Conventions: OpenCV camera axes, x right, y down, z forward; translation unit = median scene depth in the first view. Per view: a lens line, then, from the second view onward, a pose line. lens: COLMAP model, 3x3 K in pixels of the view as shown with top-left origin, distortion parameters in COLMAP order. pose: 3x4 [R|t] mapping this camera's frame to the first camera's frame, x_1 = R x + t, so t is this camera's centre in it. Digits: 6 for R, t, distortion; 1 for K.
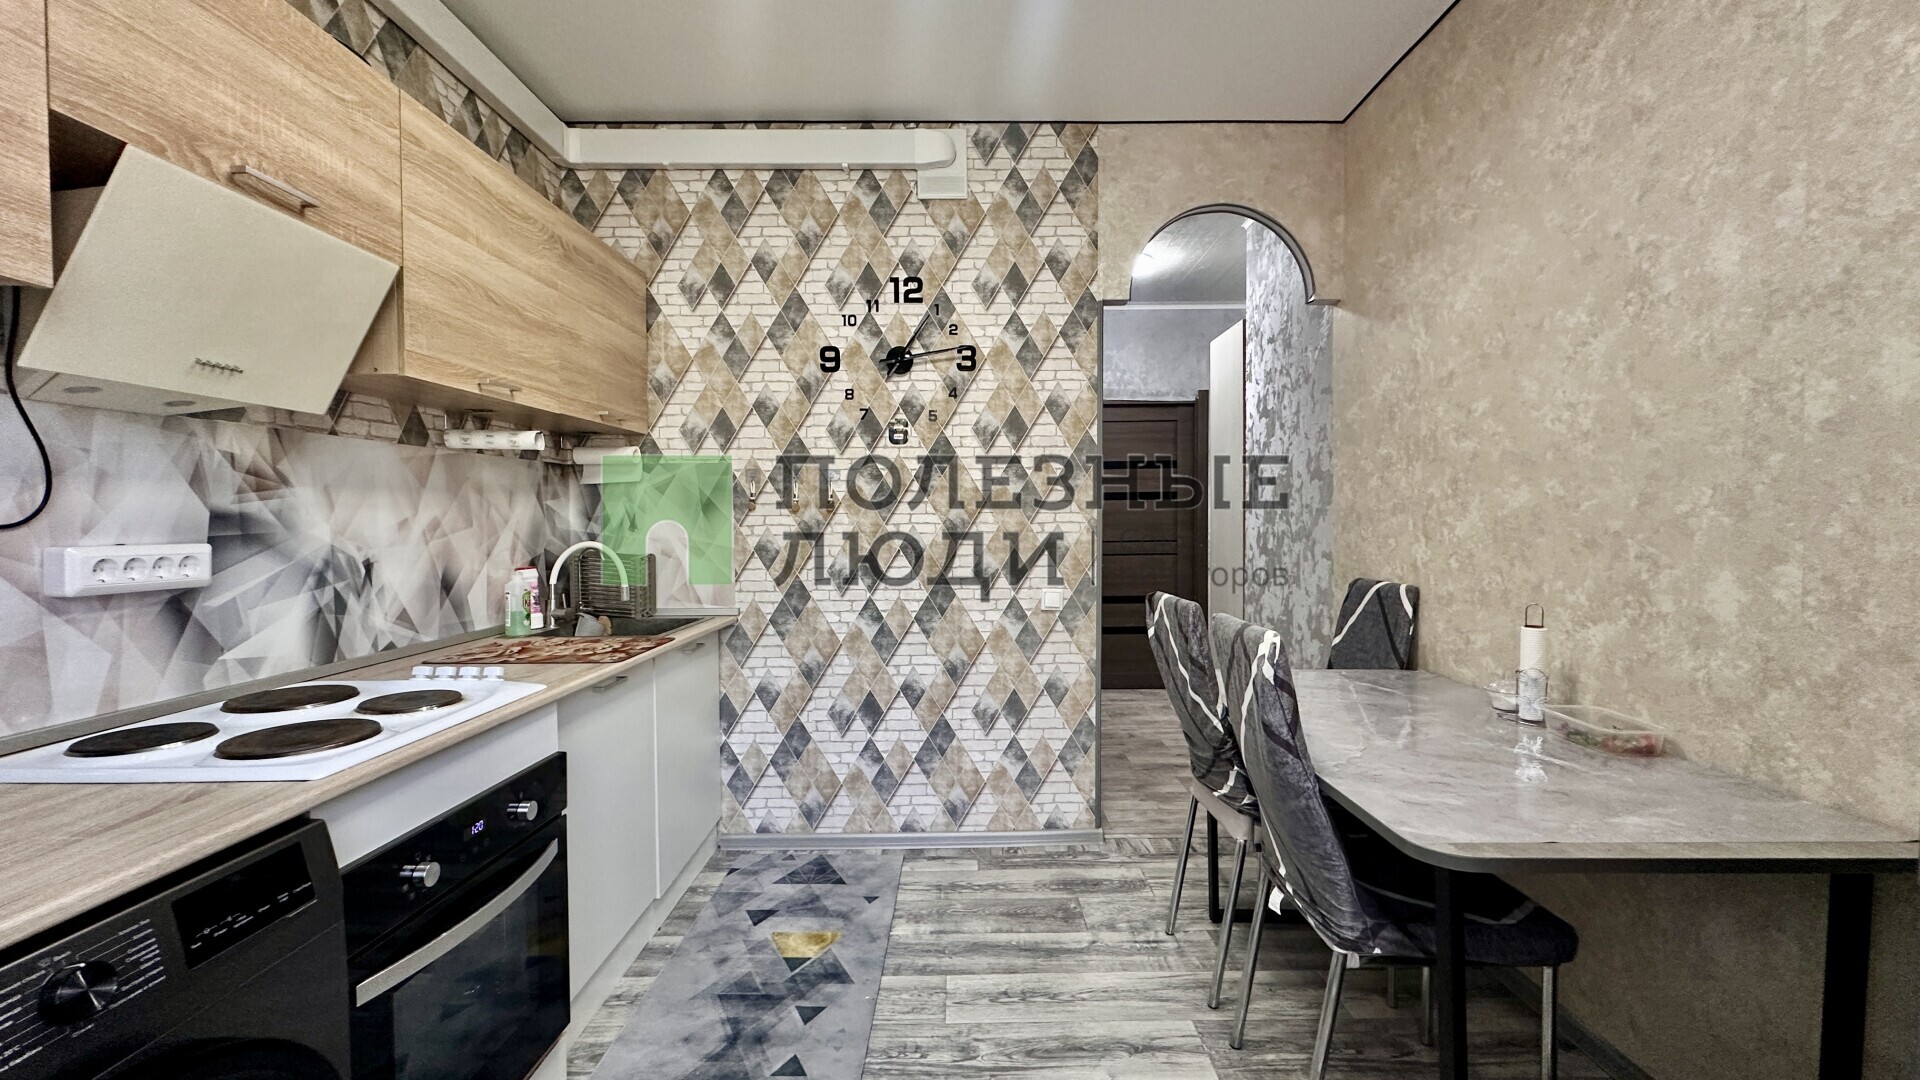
lens RADIAL K [[763.4, 0, 964.5], [0, 763.4, 540.5], [0, 0, 1]] dist [-0.000892, 0.000853]
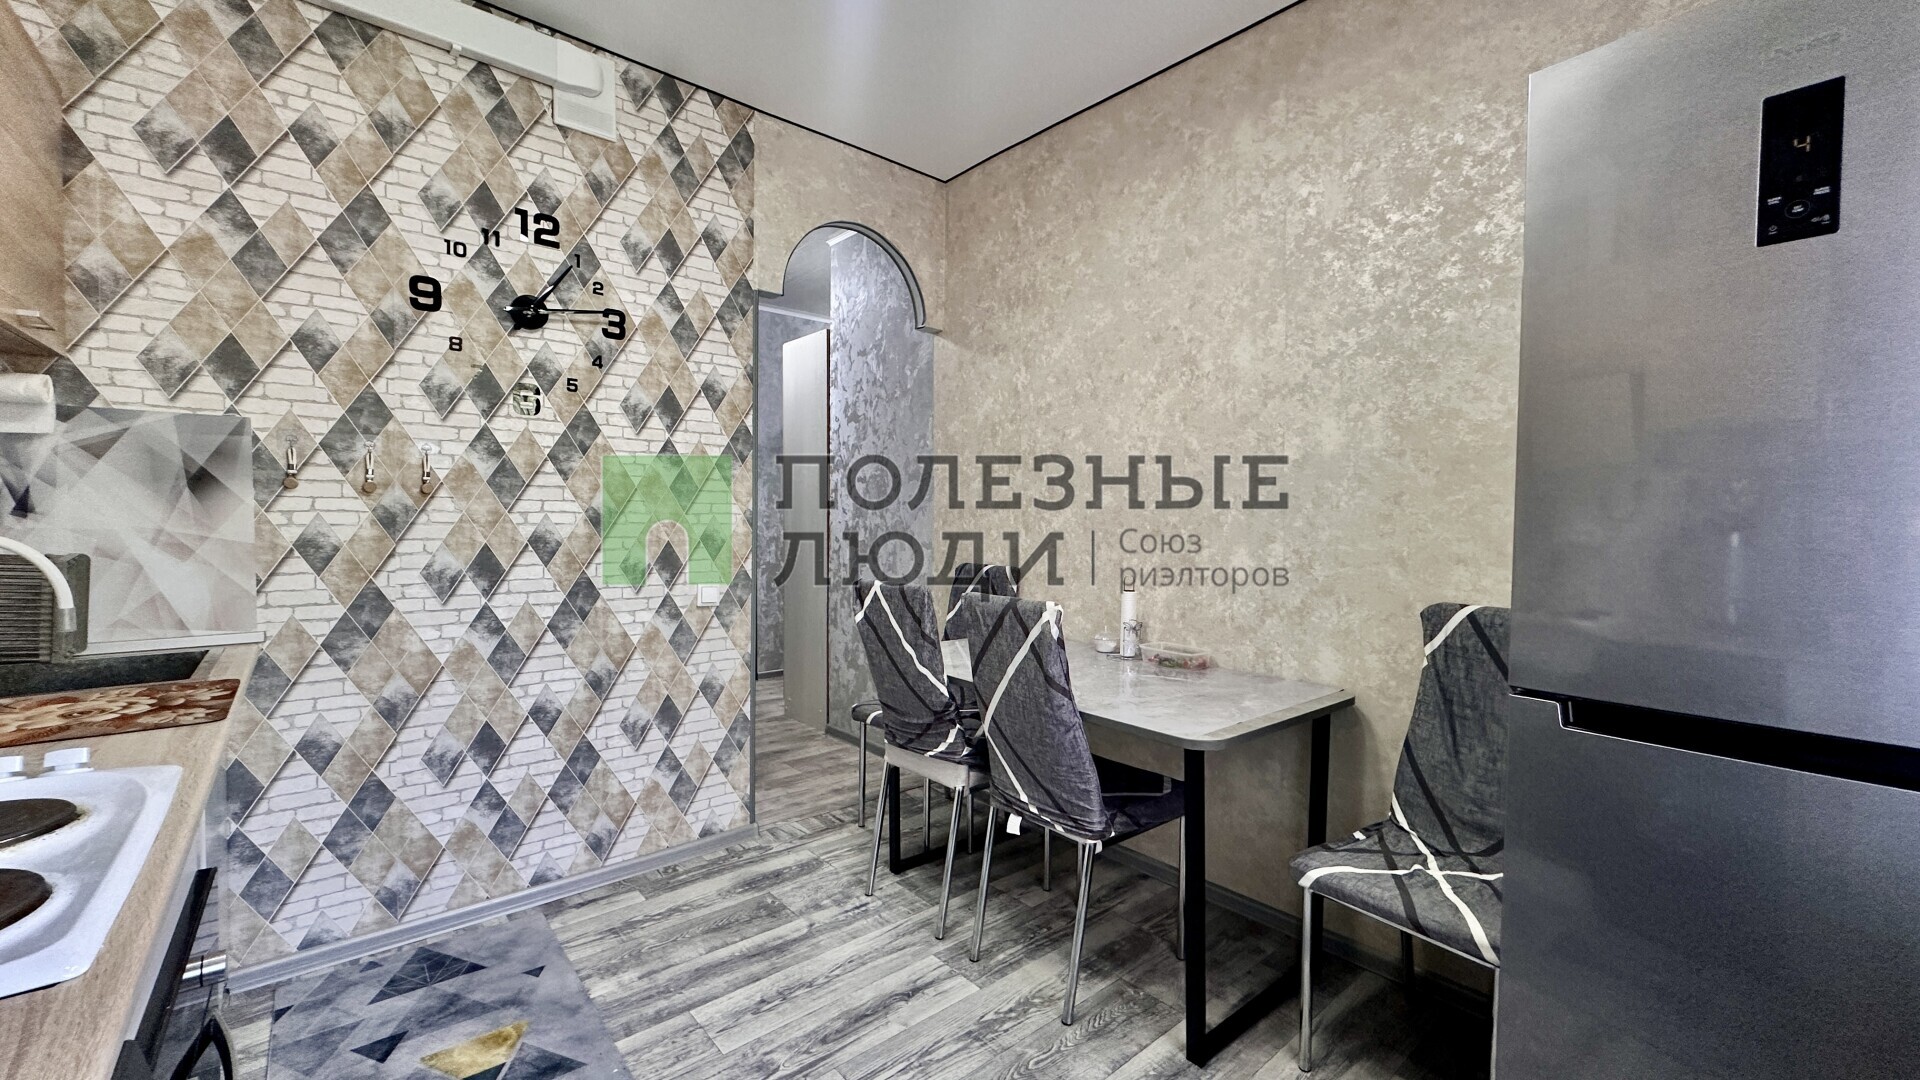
lens RADIAL K [[763.4, 0, 958.0], [0, 763.4, 539.9], [0, 0, 1]] dist [-0.000892, 0.000853]
pose [[0.760198, -0.006425, 0.649660, -0.292243], [0.003773, 0.999978, 0.005475, 0.005809], [-0.649681, -0.001710, 0.760205, 0.084556]]
